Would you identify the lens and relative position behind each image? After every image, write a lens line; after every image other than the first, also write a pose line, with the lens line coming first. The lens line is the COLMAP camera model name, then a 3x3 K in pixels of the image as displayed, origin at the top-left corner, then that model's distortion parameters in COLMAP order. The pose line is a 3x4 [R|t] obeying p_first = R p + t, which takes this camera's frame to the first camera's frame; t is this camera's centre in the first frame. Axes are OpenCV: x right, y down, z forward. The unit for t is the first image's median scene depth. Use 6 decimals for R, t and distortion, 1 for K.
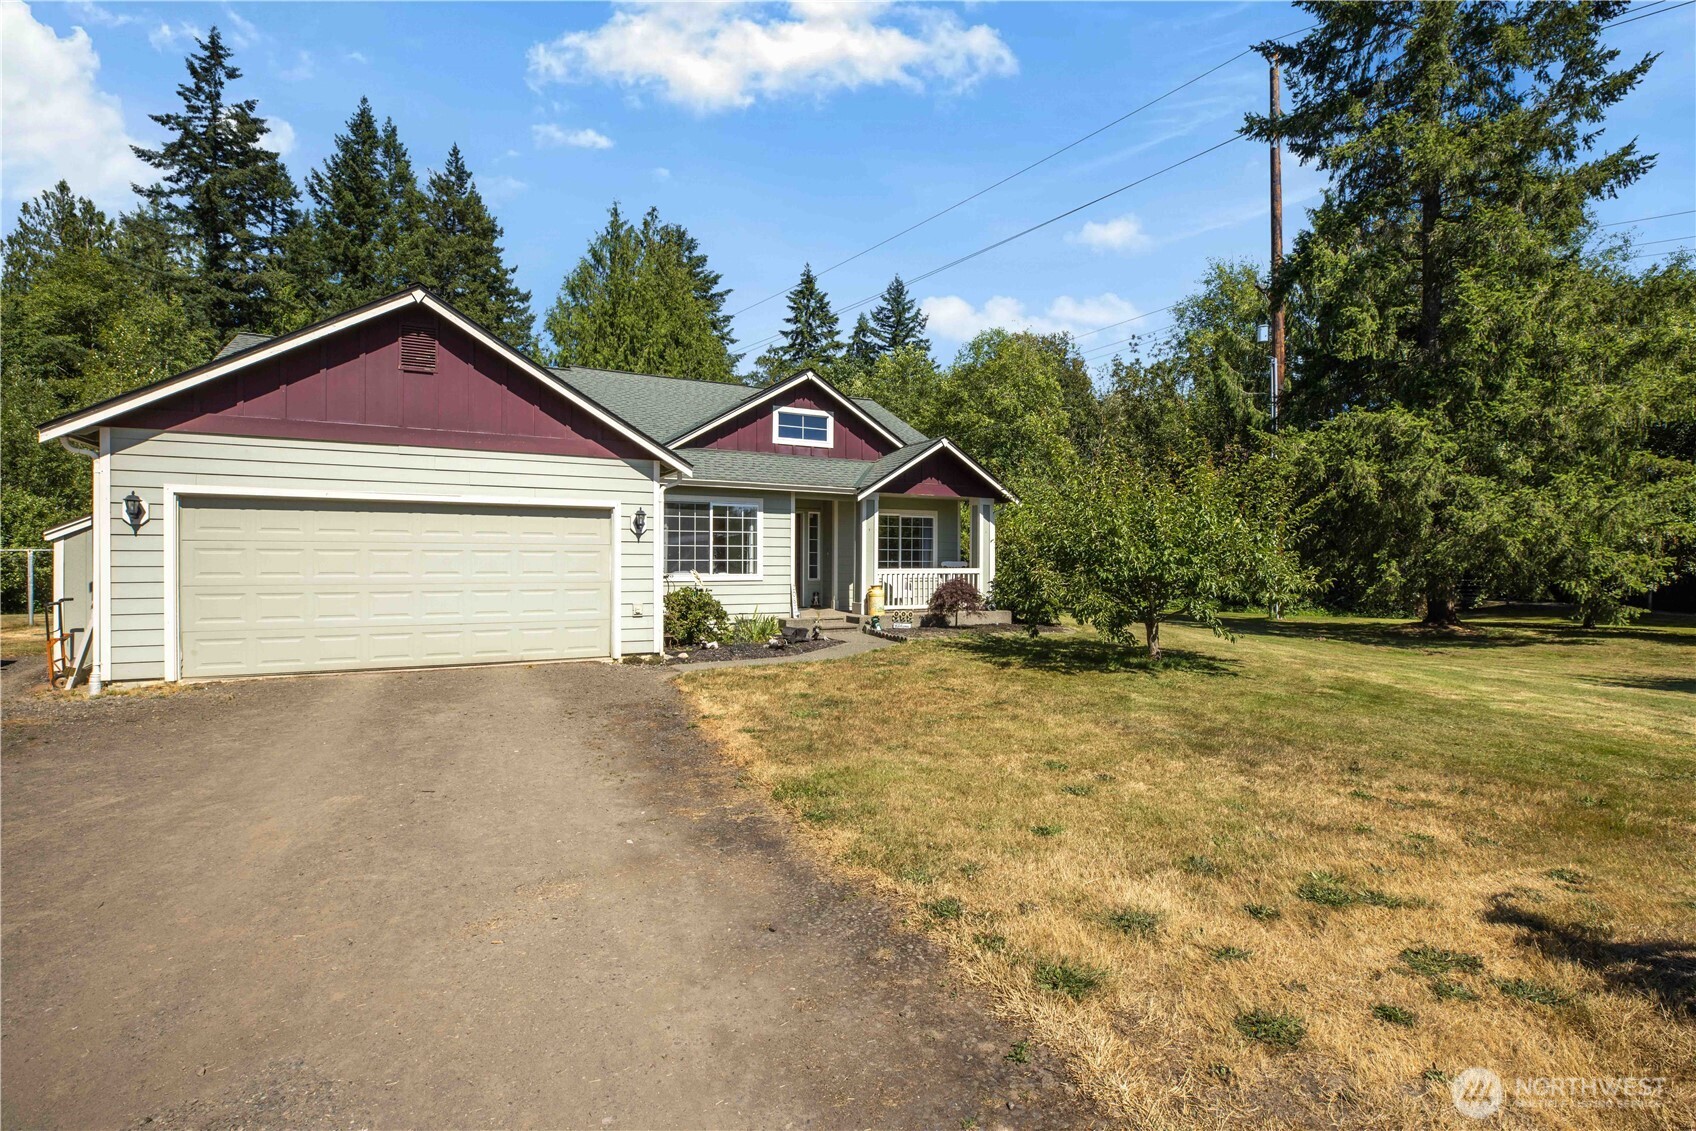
lens RADIAL K [[772.4, 0, 848.0], [0, 772.4, 565.5], [0, 0, 1]] dist [-0.045623, 0.014788]
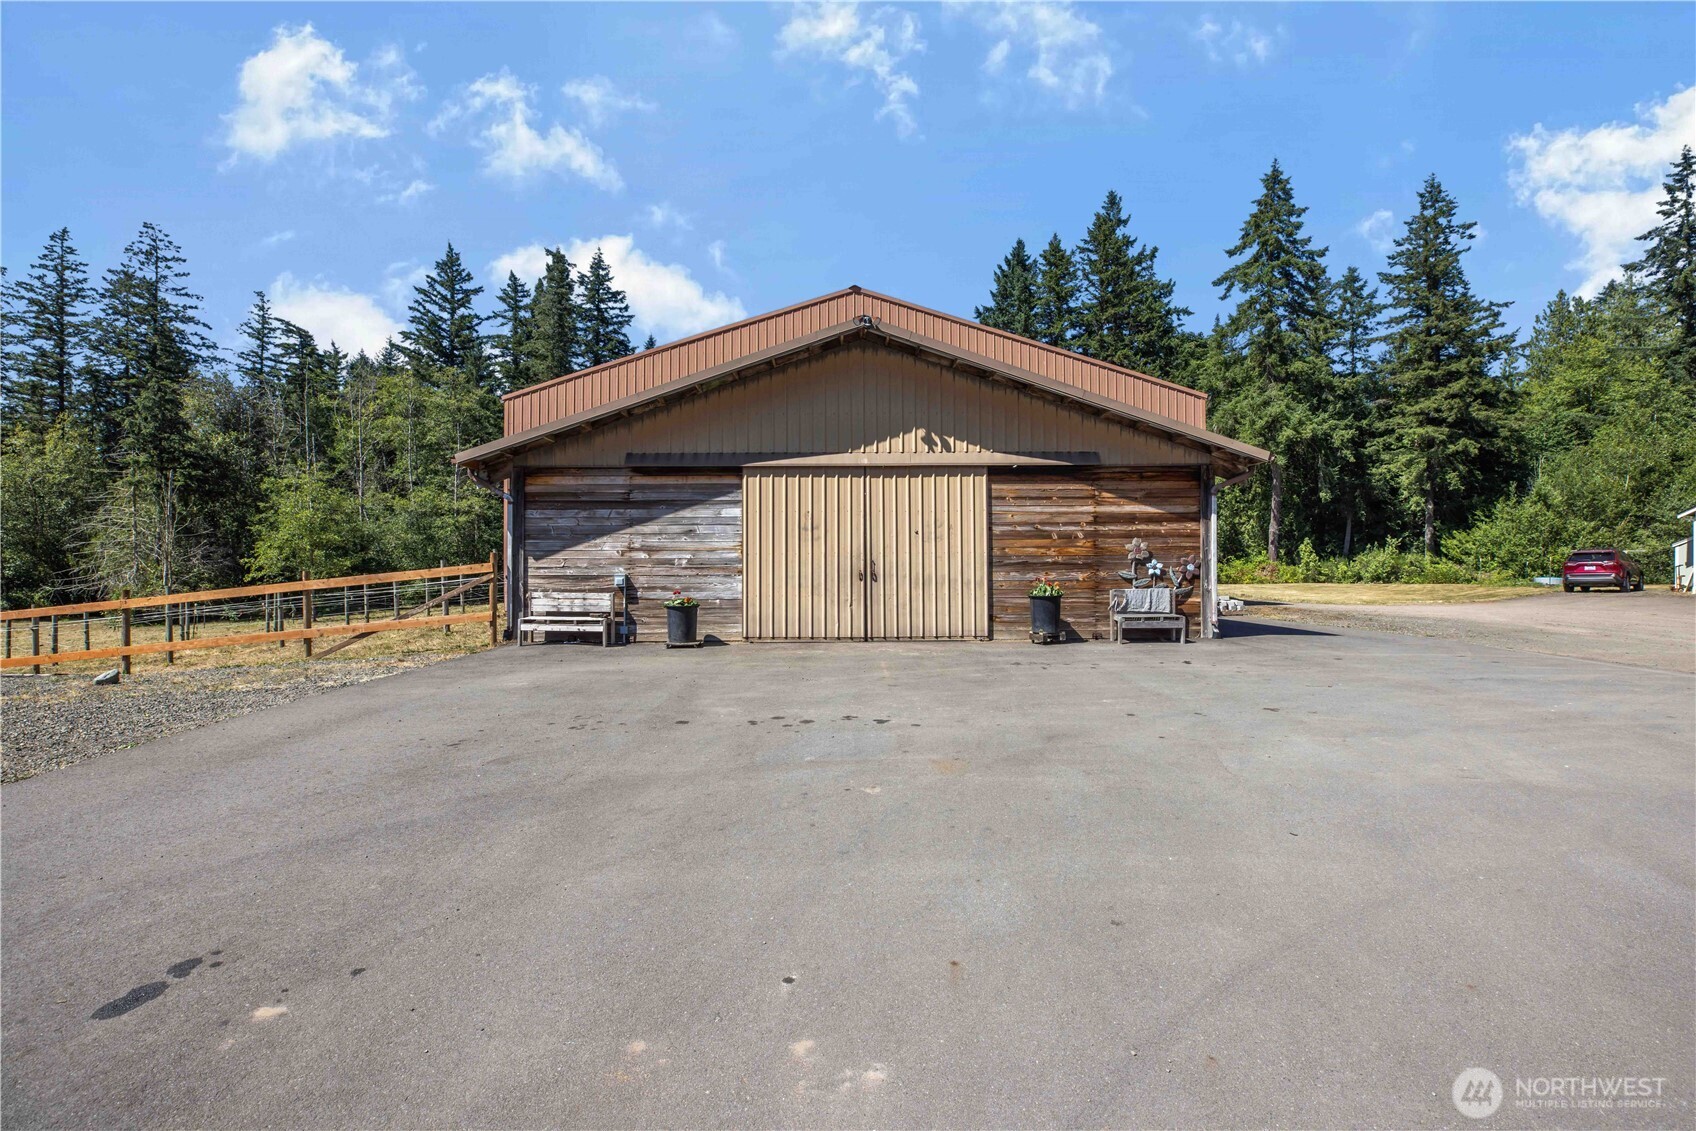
lens RADIAL K [[772.4, 0, 848.0], [0, 772.4, 565.5], [0, 0, 1]] dist [-0.045623, 0.014788]
pose [[0.044193, -0.001661, -0.999022, 0.385835], [0.004732, 0.999988, -0.001454, 0.006414], [0.999012, -0.004663, 0.044200, -0.525019]]
